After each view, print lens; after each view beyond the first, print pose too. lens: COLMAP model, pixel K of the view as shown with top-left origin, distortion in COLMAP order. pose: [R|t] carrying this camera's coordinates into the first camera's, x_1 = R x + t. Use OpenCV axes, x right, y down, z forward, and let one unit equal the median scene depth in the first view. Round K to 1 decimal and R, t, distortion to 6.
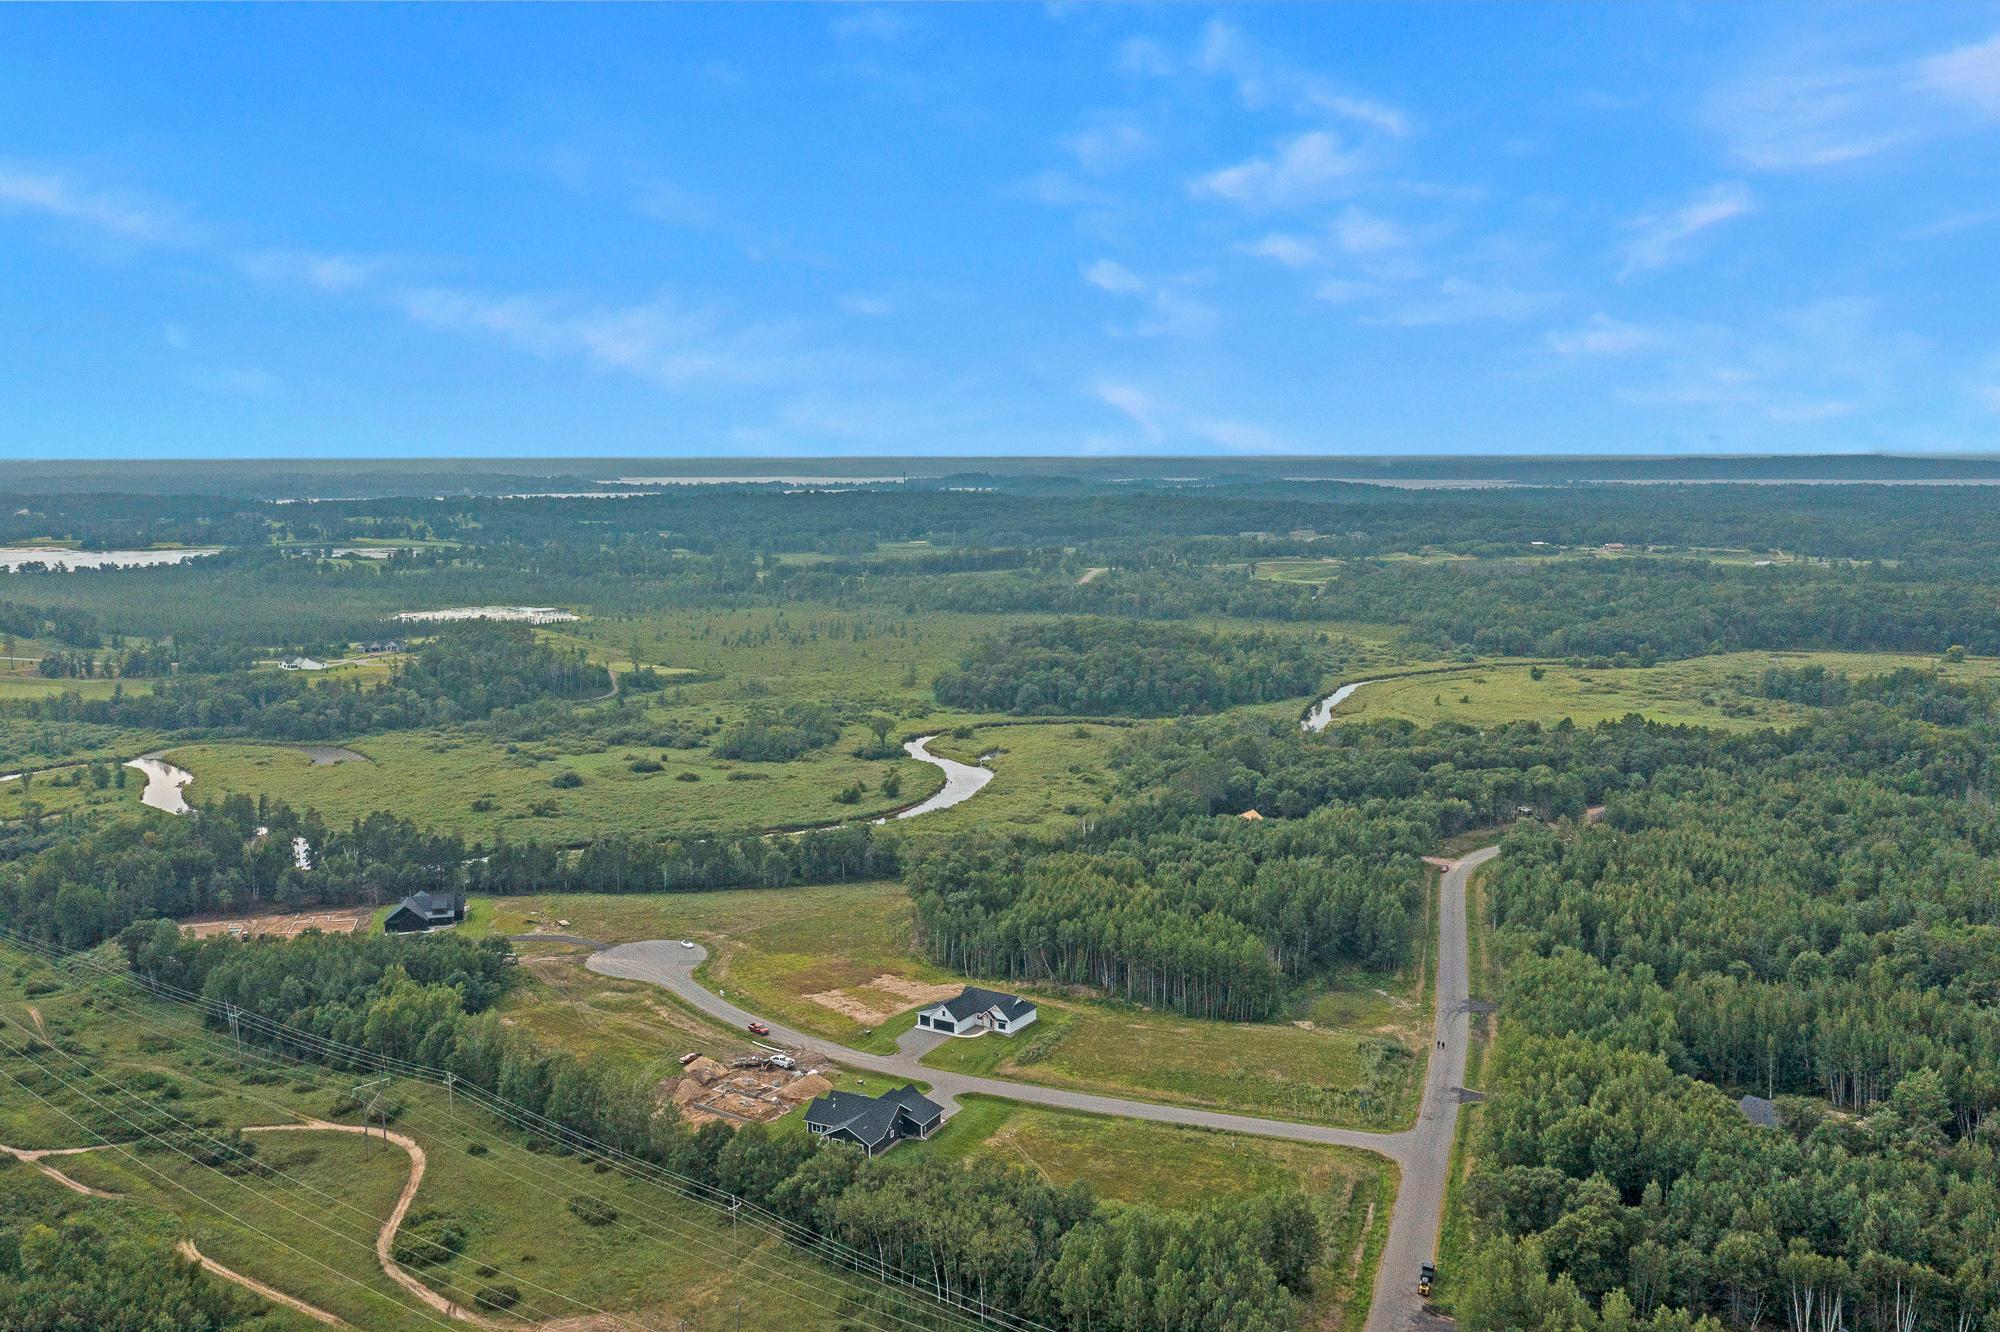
lens RADIAL K [[1612.5, 0, 992.9], [0, 1612.5, 671.0], [0, 0, 1]] dist [-0.016937, 0.014002]
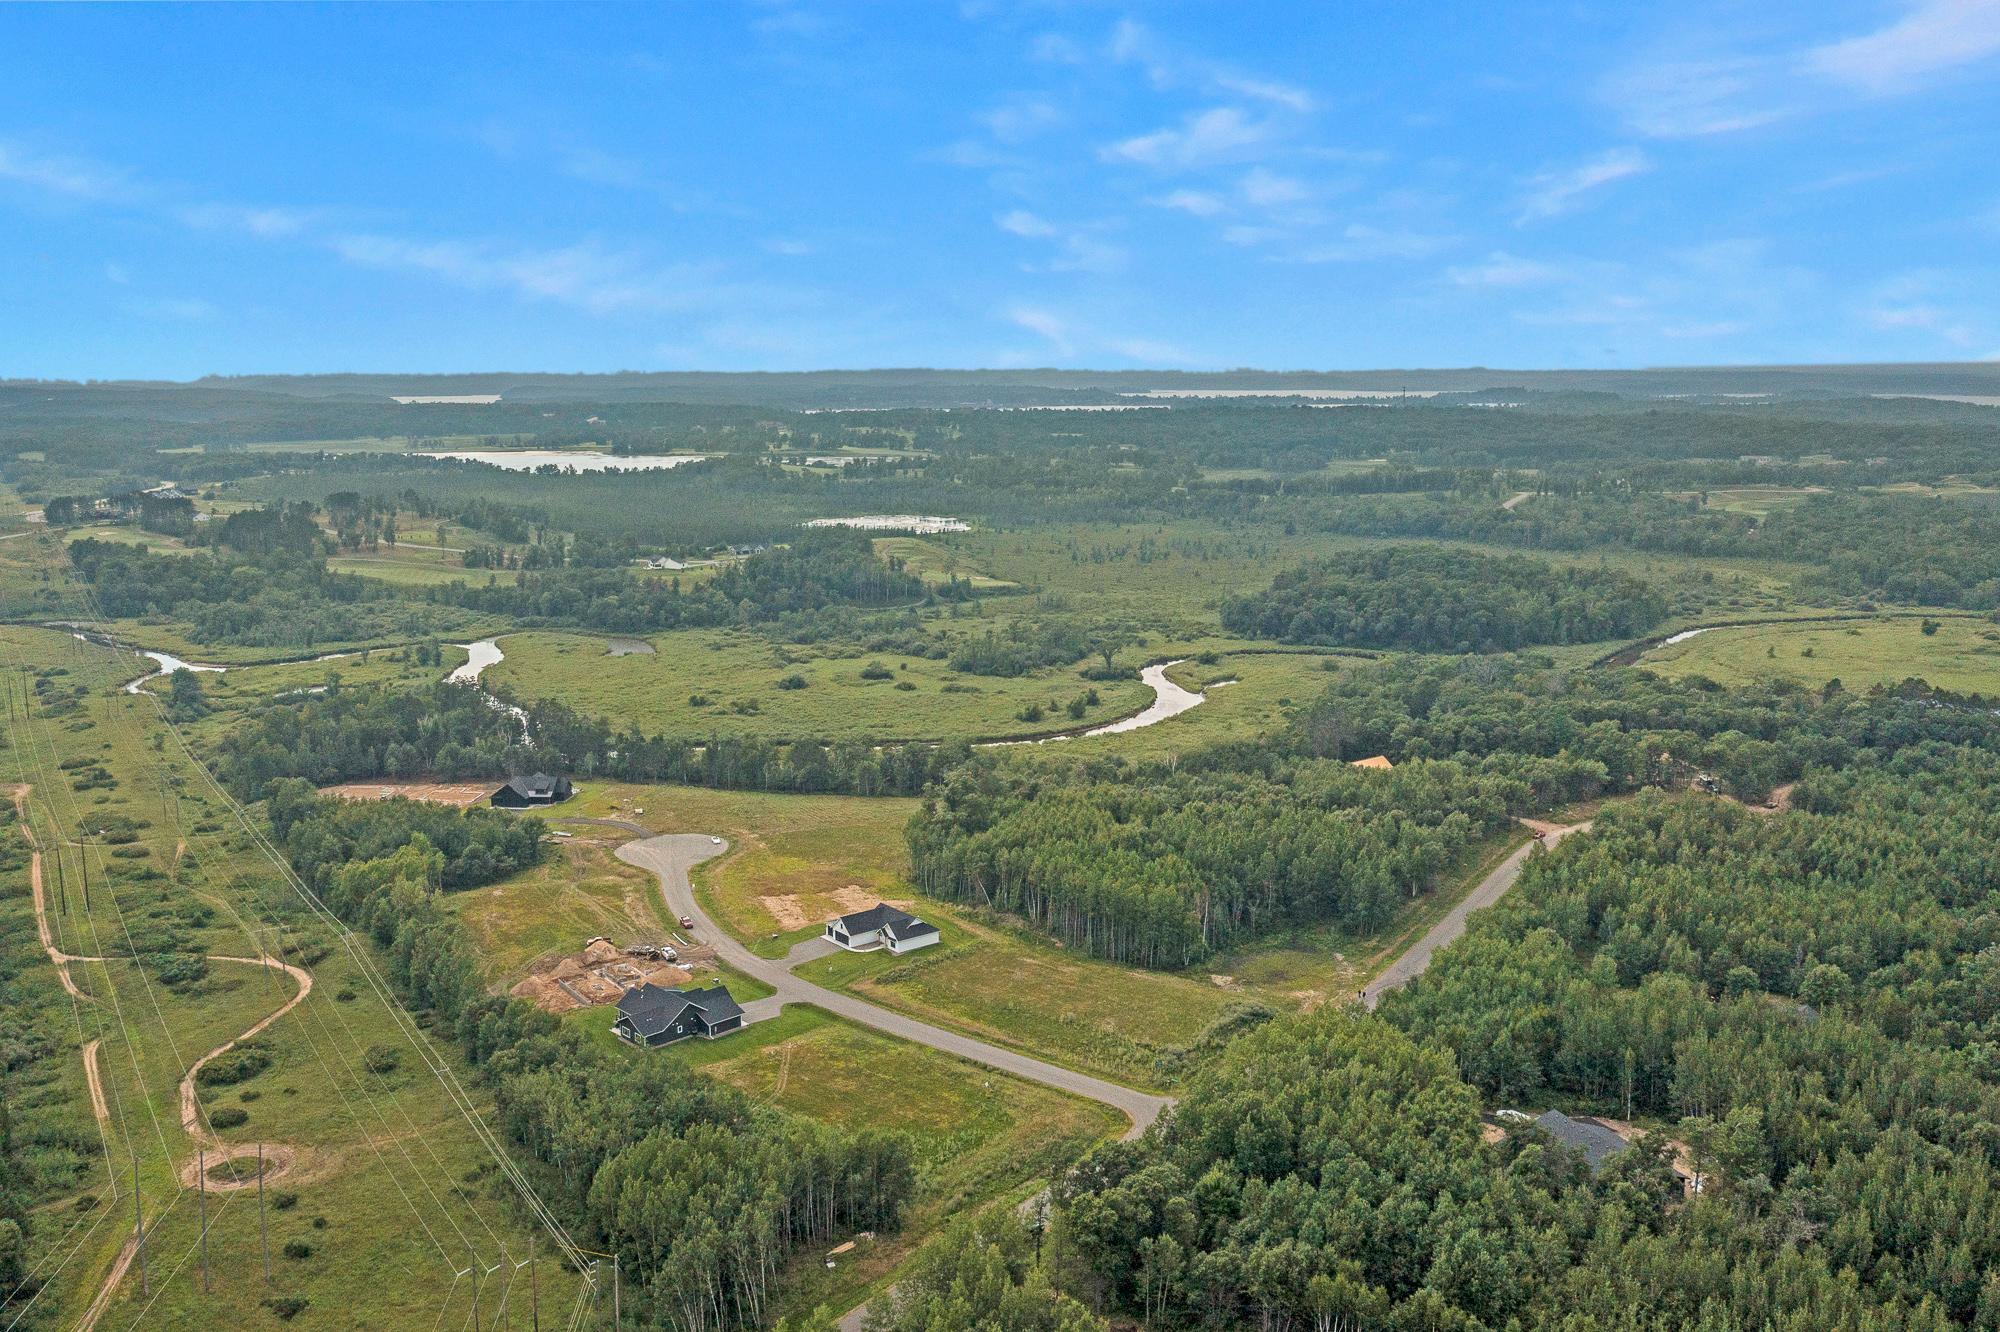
lens RADIAL K [[1612.5, 0, 992.5], [0, 1612.5, 666.0], [0, 0, 1]] dist [-0.016937, 0.014002]
pose [[0.948931, 0.056604, -0.310363, 0.195664], [-0.041088, 0.997568, 0.056309, -0.008477], [0.312796, -0.040681, 0.948949, 0.029718]]
